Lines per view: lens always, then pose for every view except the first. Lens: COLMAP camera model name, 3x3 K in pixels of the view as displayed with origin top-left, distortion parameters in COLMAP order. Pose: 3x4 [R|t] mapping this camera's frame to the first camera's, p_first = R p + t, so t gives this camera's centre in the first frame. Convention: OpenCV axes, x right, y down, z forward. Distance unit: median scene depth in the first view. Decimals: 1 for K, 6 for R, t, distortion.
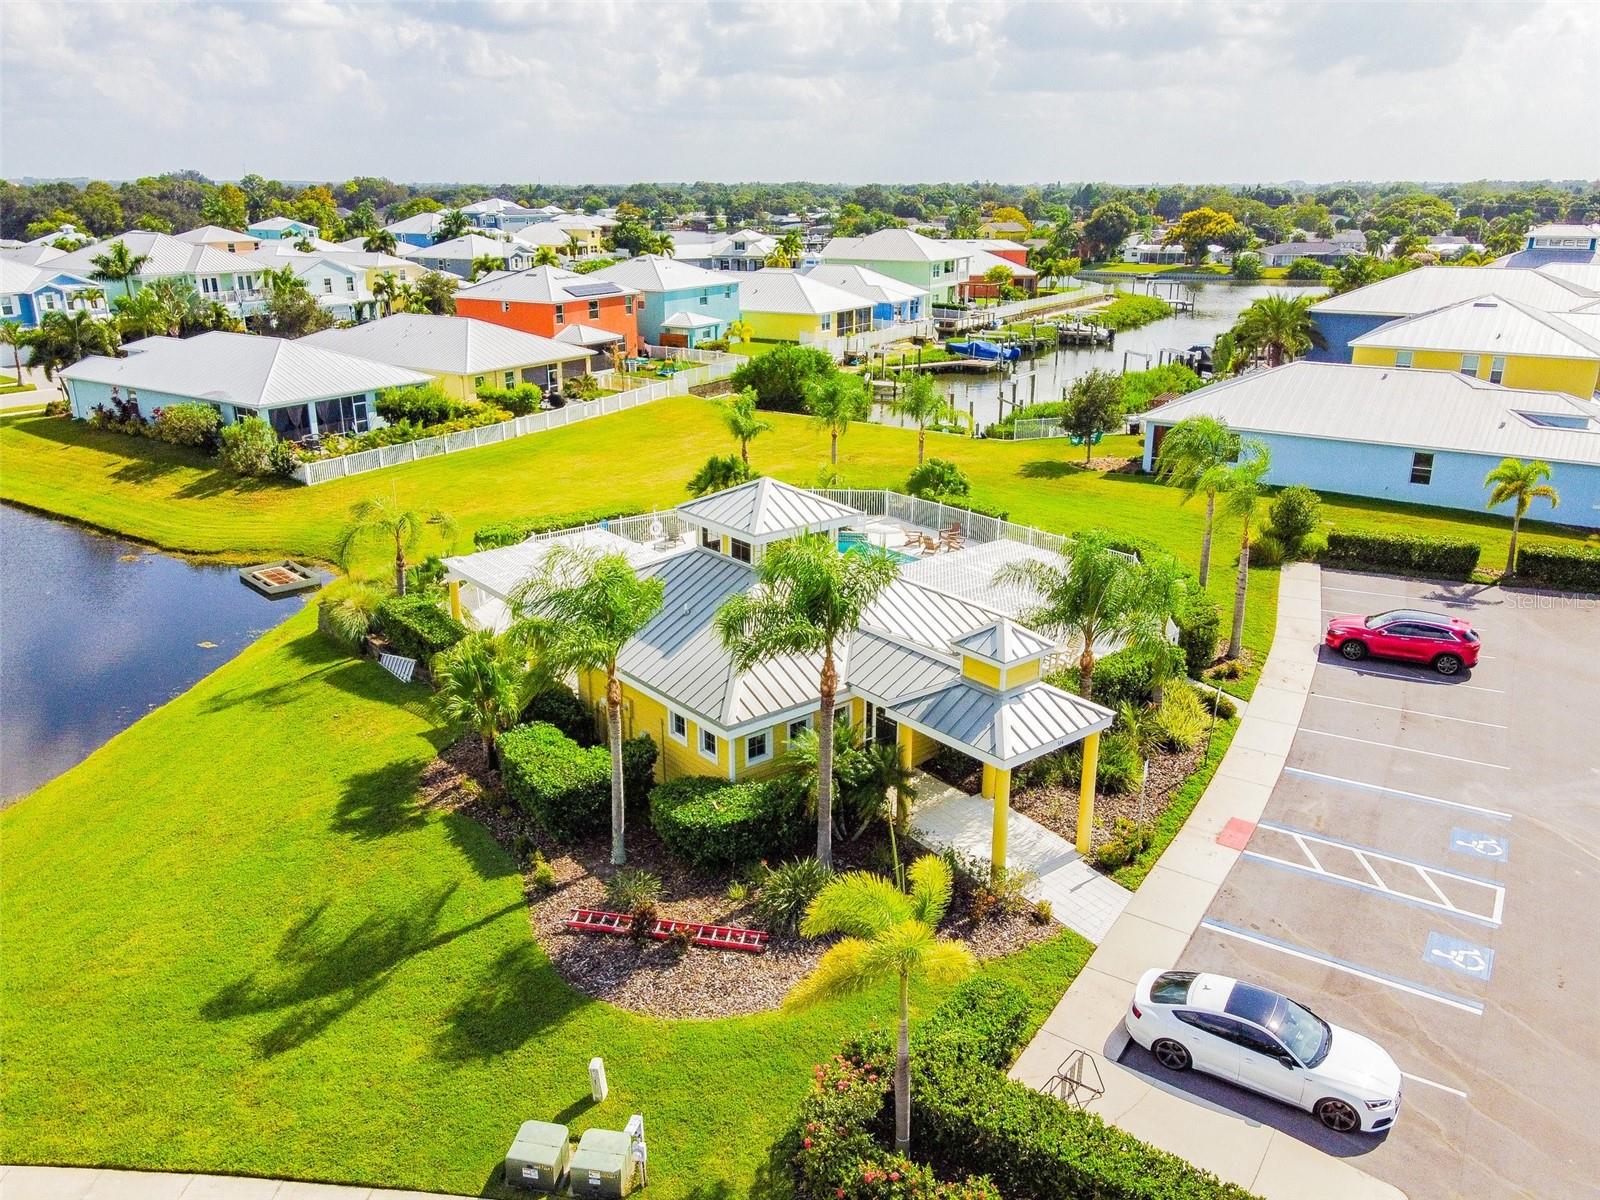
lens RADIAL K [[1222.0, 0, 790.2], [0, 1222.0, 600.1], [0, 0, 1]] dist [-0.014751, 0.069149]
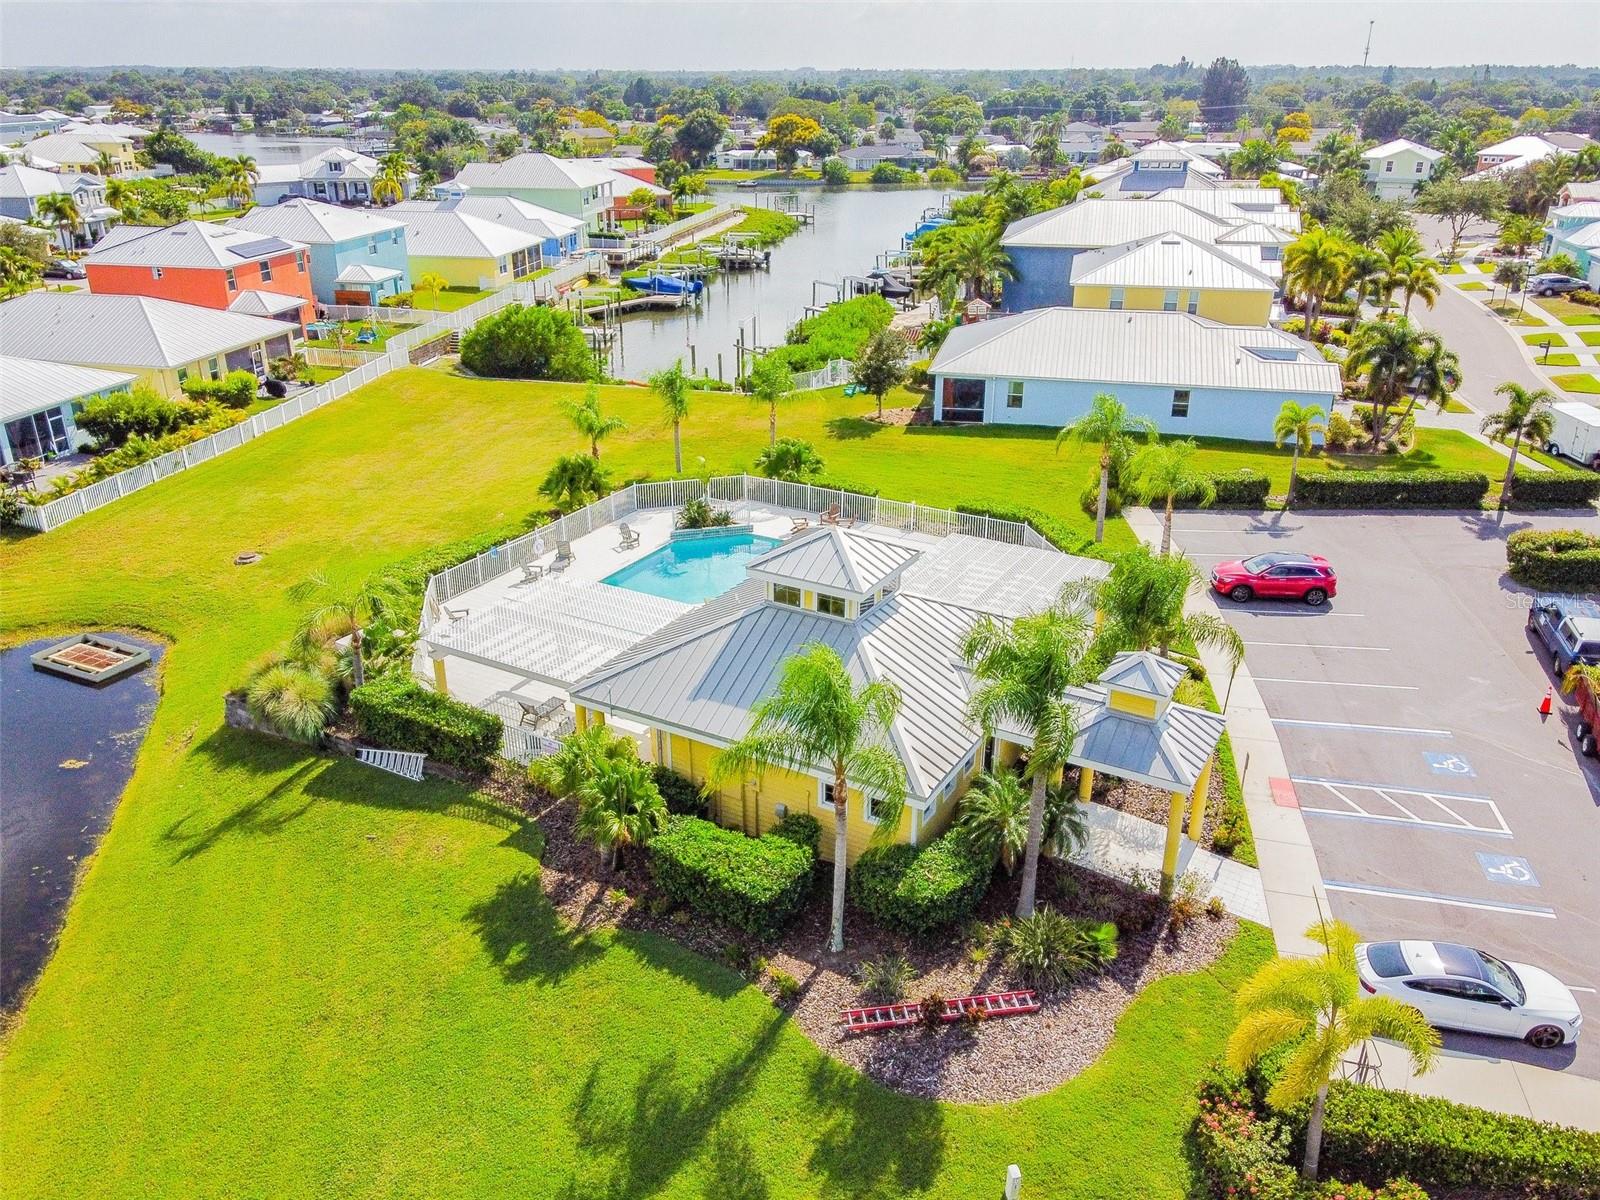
lens RADIAL K [[1217.9, 0, 793.2], [0, 1217.9, 604.8], [0, 0, 1]] dist [0.014421, 0.008640]
pose [[0.934684, -0.142156, 0.325819, -0.130778], [0.113993, 0.988017, 0.104061, -0.049030], [-0.336708, -0.060123, 0.939688, 0.024486]]
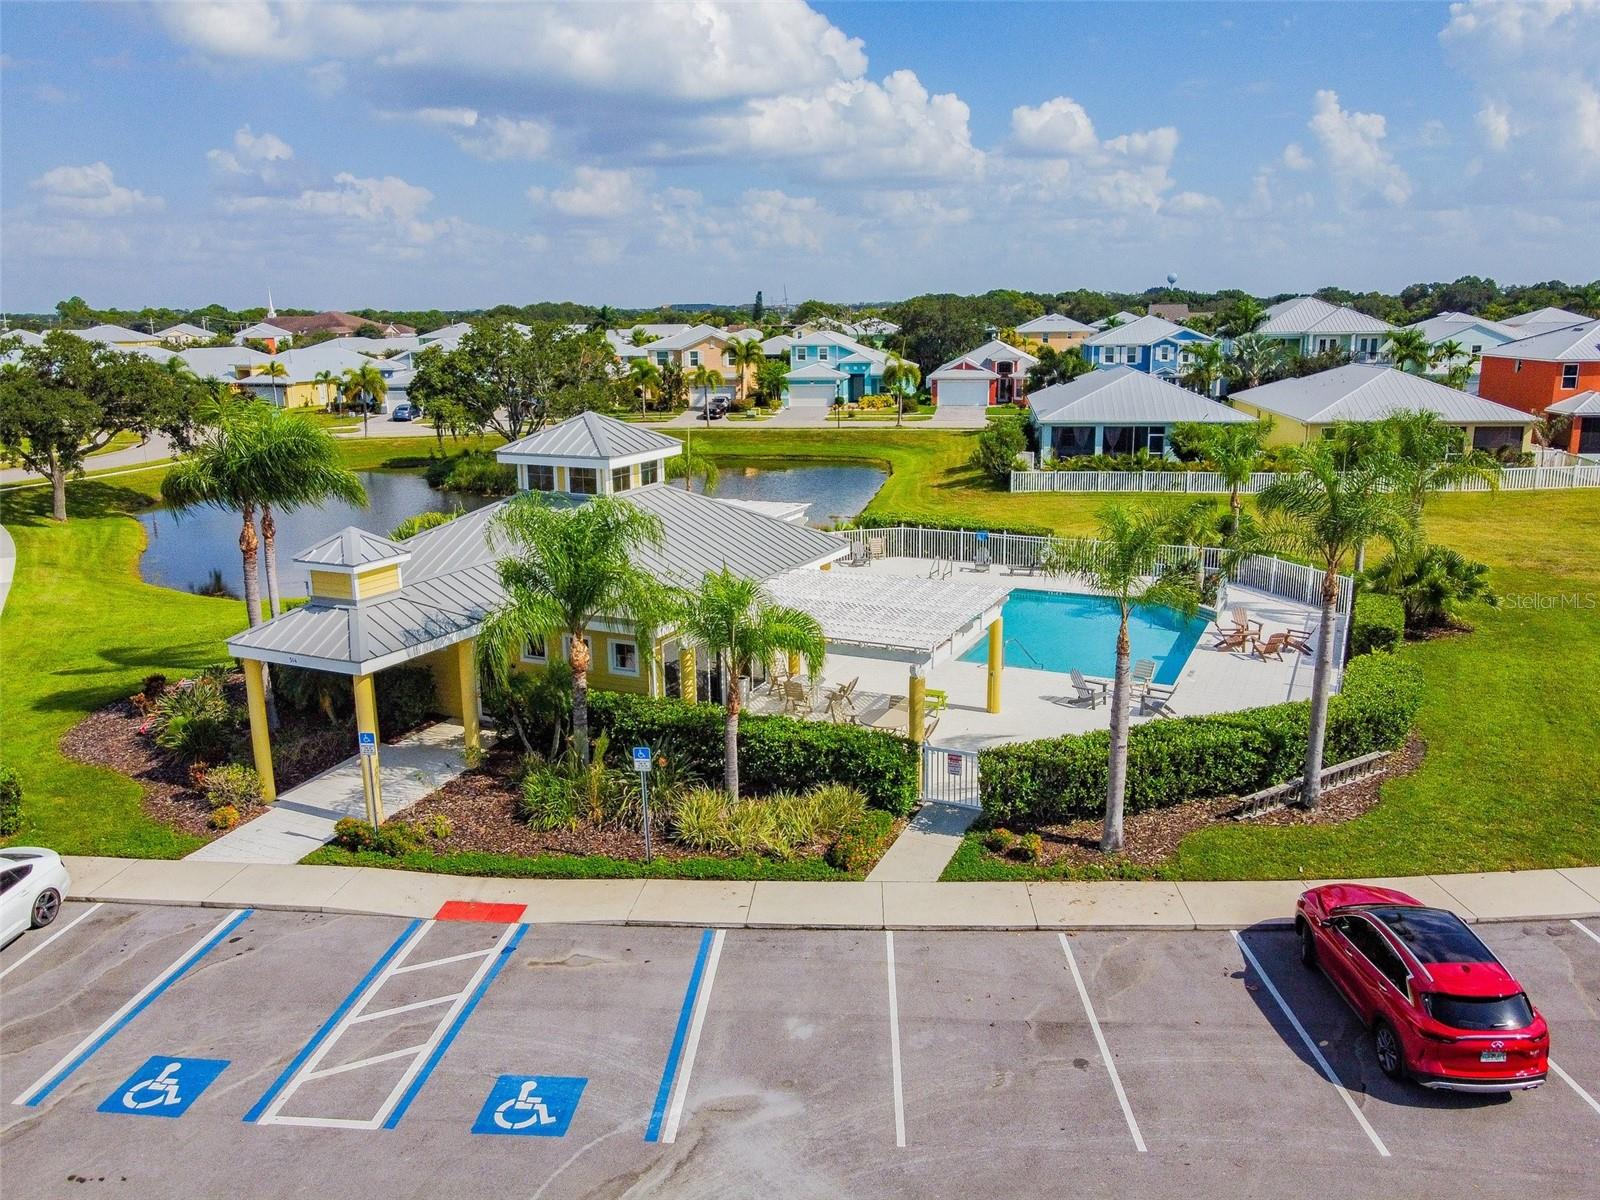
lens RADIAL K [[1217.9, 0, 793.2], [0, 1217.9, 604.8], [0, 0, 1]] dist [0.014421, 0.008640]
pose [[0.424825, 0.208191, -0.881011, 0.317849], [-0.279110, 0.955909, 0.091303, -0.029134], [0.861174, 0.207111, 0.464202, 0.244049]]
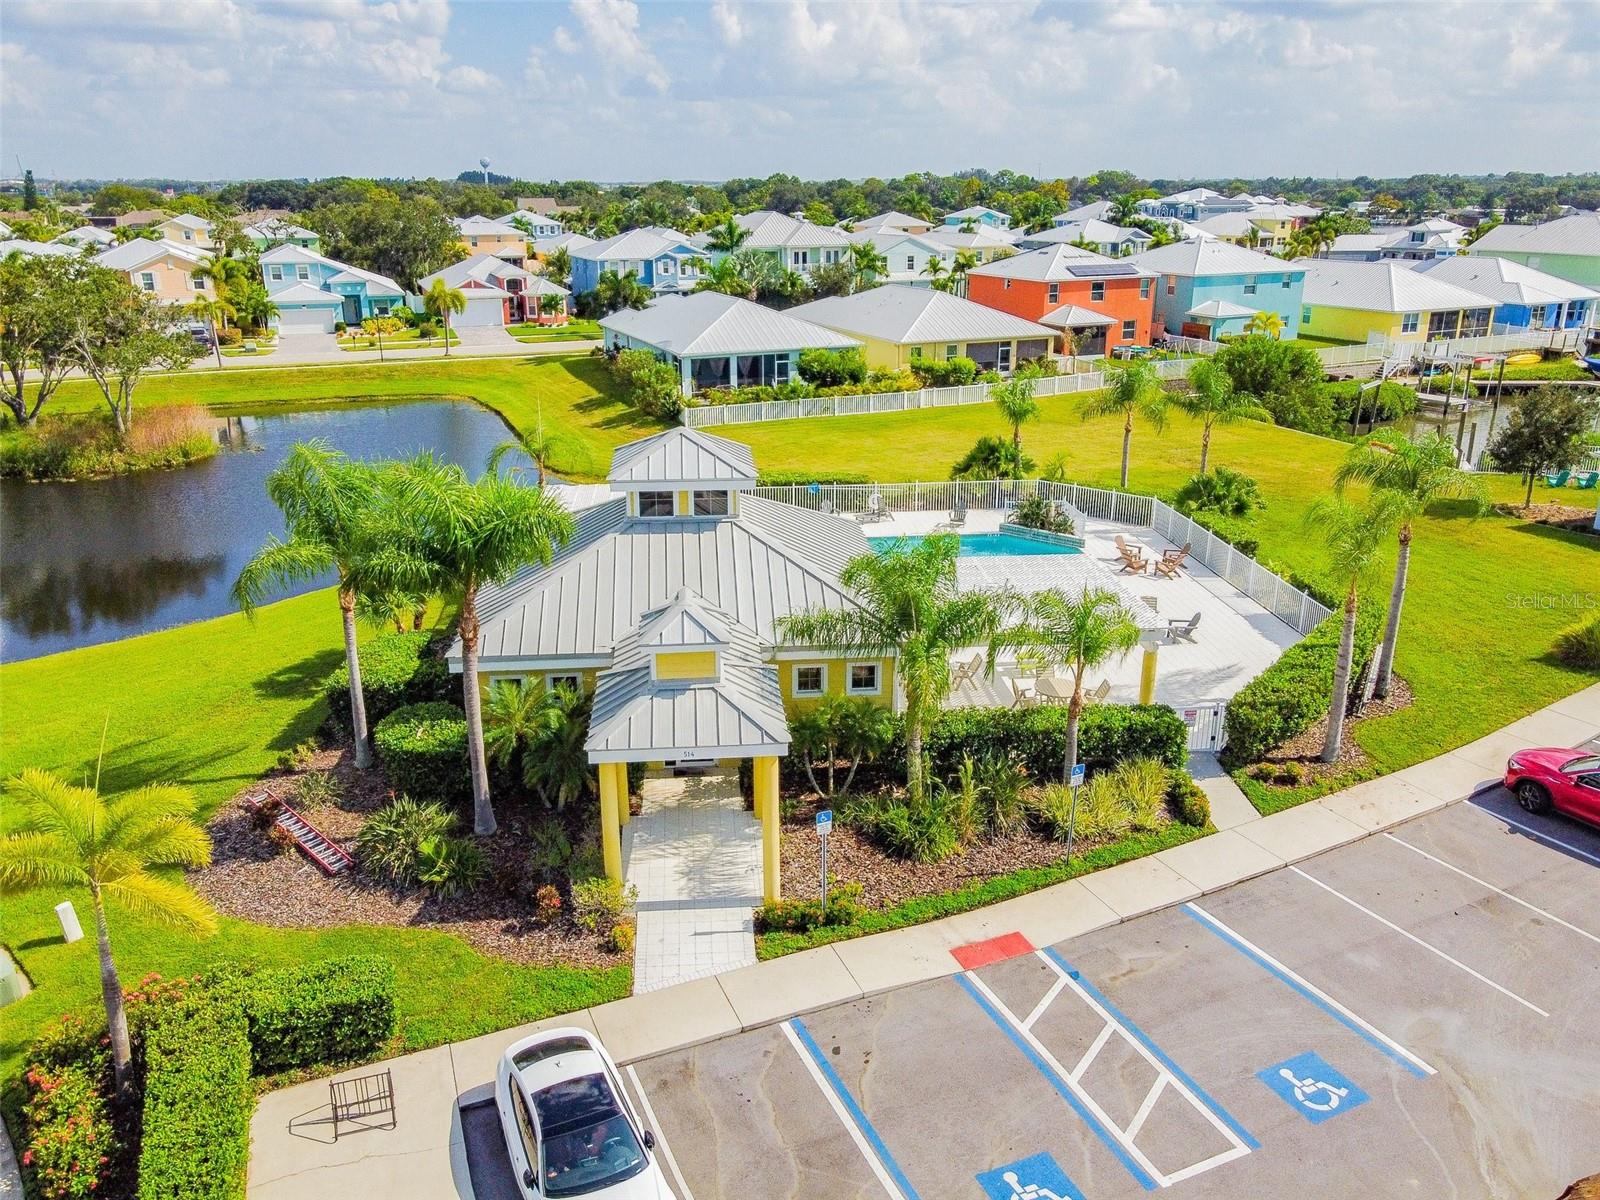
lens RADIAL K [[1217.9, 0, 793.2], [0, 1217.9, 604.8], [0, 0, 1]] dist [0.014421, 0.008640]
pose [[0.830108, 0.179444, -0.527939, 0.191671], [-0.176579, 0.982671, 0.056361, -0.011520], [0.528905, 0.046437, 0.847410, 0.090373]]
